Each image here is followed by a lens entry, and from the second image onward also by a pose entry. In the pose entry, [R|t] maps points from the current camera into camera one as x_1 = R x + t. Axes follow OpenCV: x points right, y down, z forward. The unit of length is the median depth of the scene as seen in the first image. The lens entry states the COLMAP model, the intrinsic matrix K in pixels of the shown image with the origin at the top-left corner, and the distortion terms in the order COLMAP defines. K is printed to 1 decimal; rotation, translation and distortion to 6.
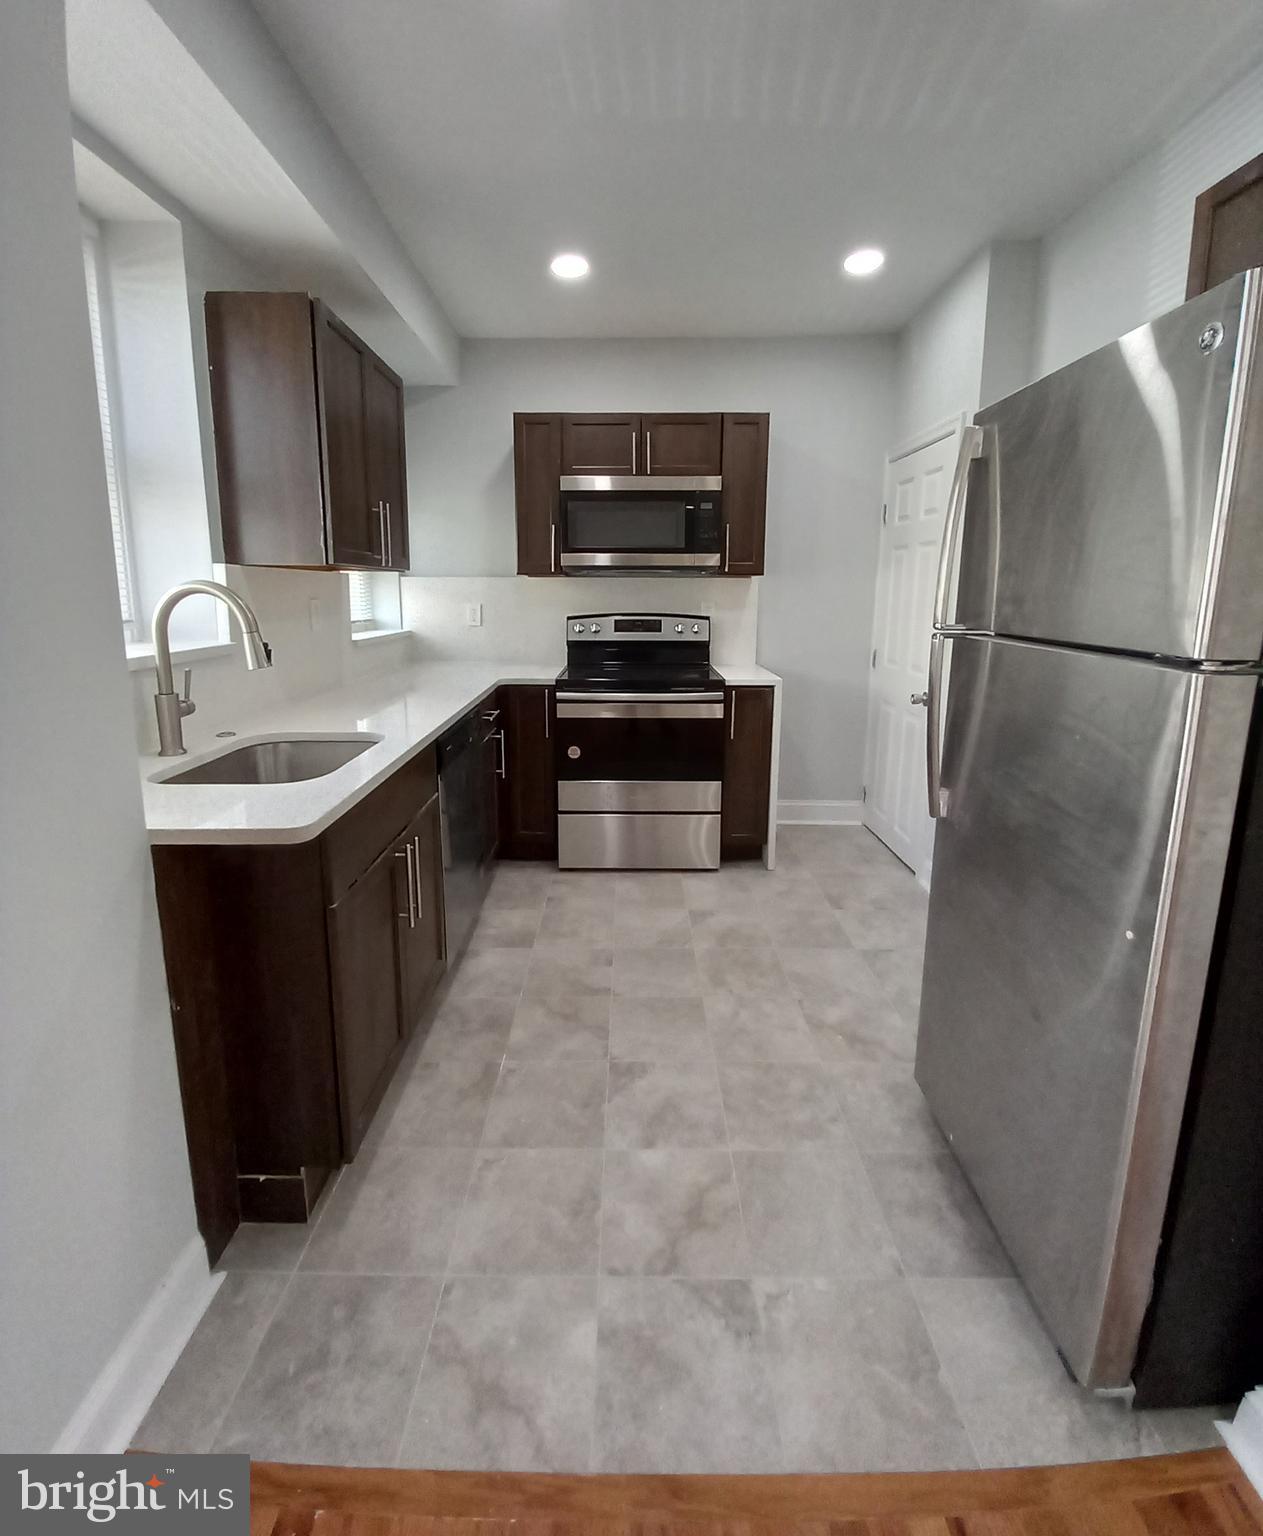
lens RADIAL K [[669.1, 0, 621.3], [0, 669.1, 701.2], [0, 0, 1]] dist [0.001475, -0.000301]
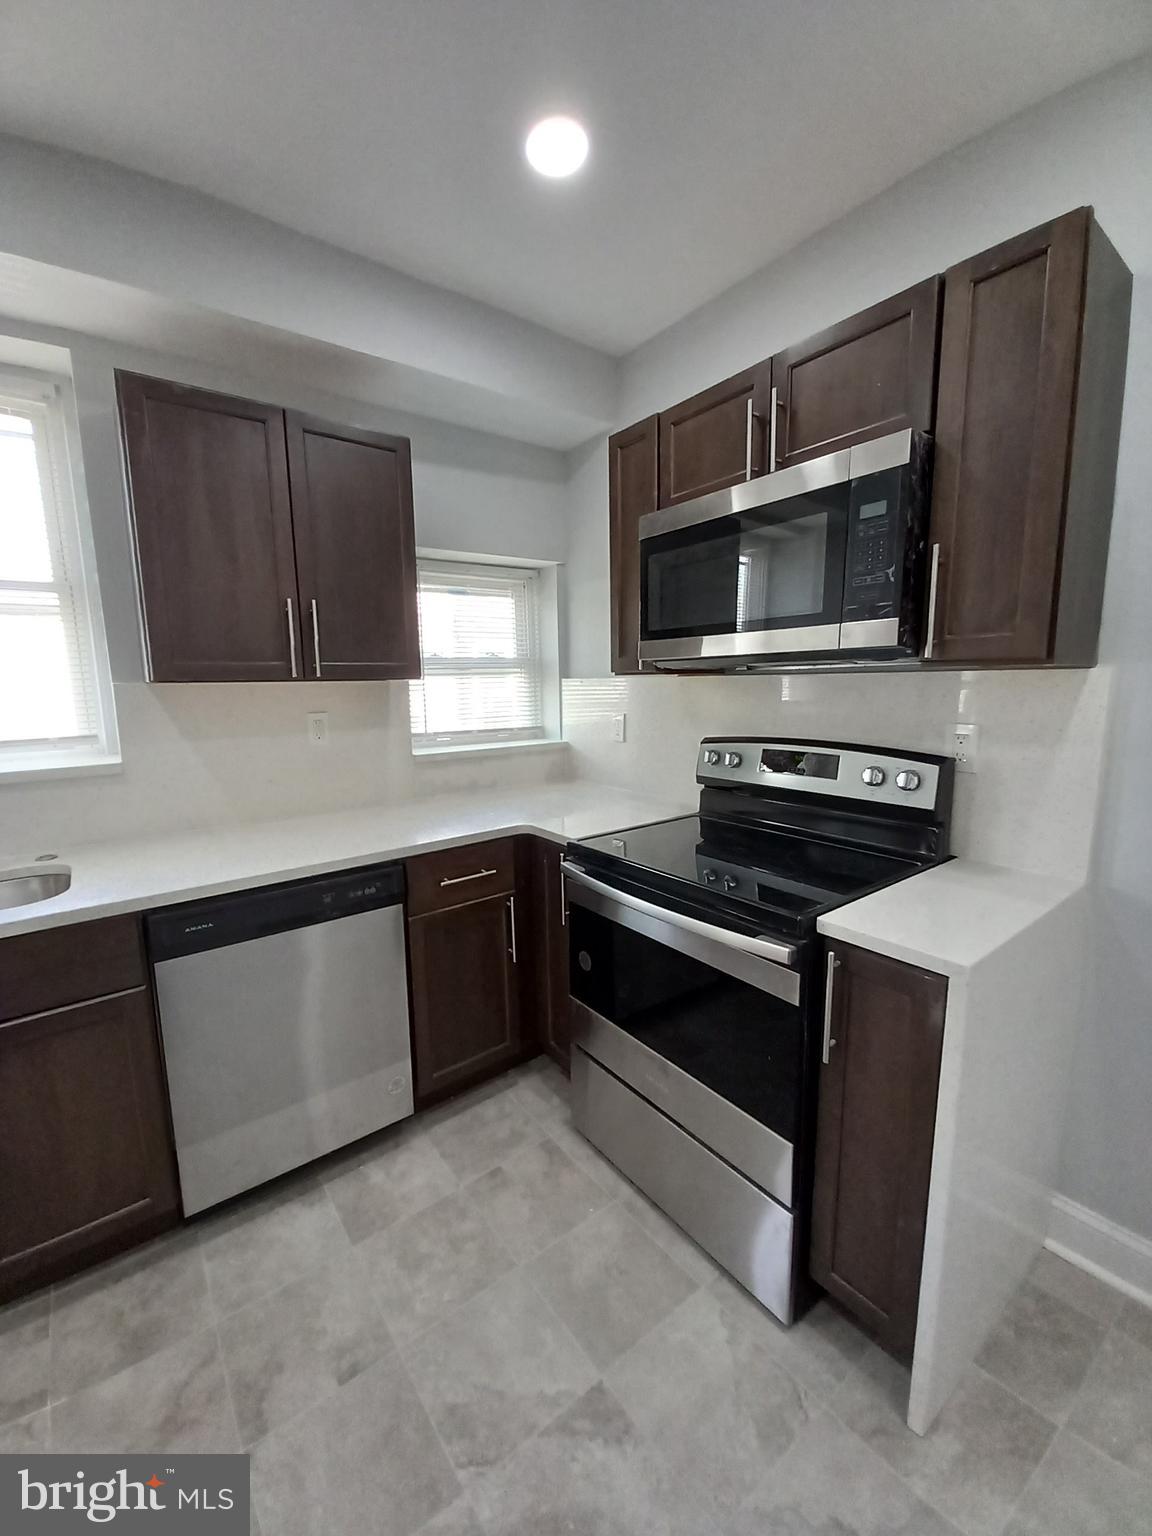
lens RADIAL K [[616.6, 0, 574.3], [0, 616.6, 770.8], [0, 0, 1]] dist [0.004334, -0.004050]
pose [[0.604007, 0.104418, -0.790109, 0.345146], [-0.113192, 0.992570, 0.044644, -0.119860], [0.788900, 0.062469, 0.611339, 0.611441]]
